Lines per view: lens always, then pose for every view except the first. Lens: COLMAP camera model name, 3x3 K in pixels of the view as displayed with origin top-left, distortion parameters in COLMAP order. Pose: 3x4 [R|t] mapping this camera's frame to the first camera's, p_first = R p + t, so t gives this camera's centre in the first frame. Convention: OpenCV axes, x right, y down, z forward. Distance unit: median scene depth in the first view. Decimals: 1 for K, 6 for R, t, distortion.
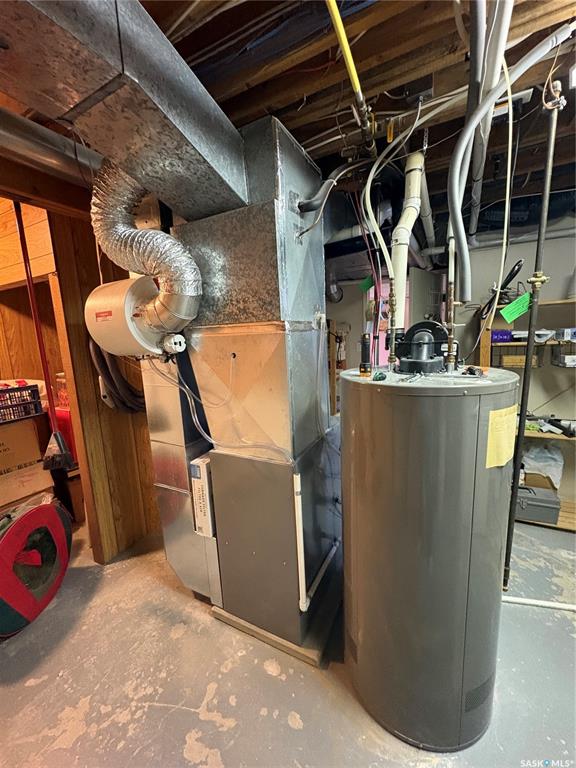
lens RADIAL K [[306.1, 0, 288.1], [0, 306.1, 384.2], [0, 0, 1]] dist [0.004115, -0.000427]
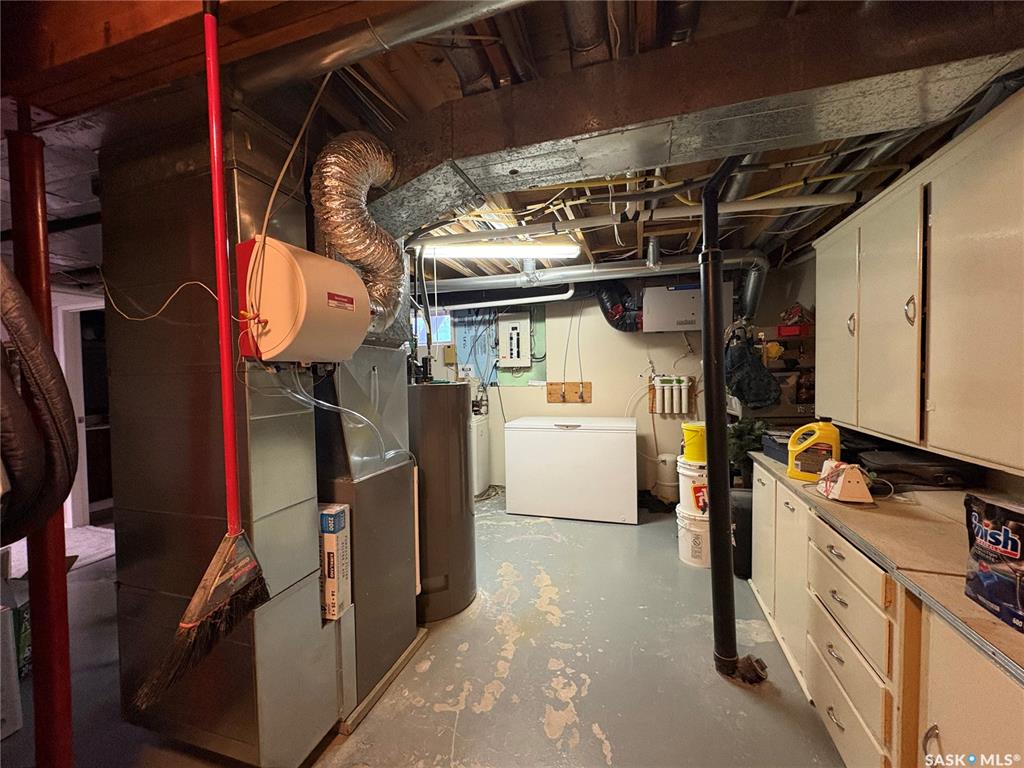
lens RADIAL K [[408.2, 0, 514.0], [0, 408.2, 387.4], [0, 0, 1]] dist [0.004115, -0.000427]
pose [[-0.179045, 0.018459, 0.983668, -1.466562], [0.181186, 0.983342, 0.014526, 0.025107], [-0.967013, 0.180828, -0.179406, 0.766129]]
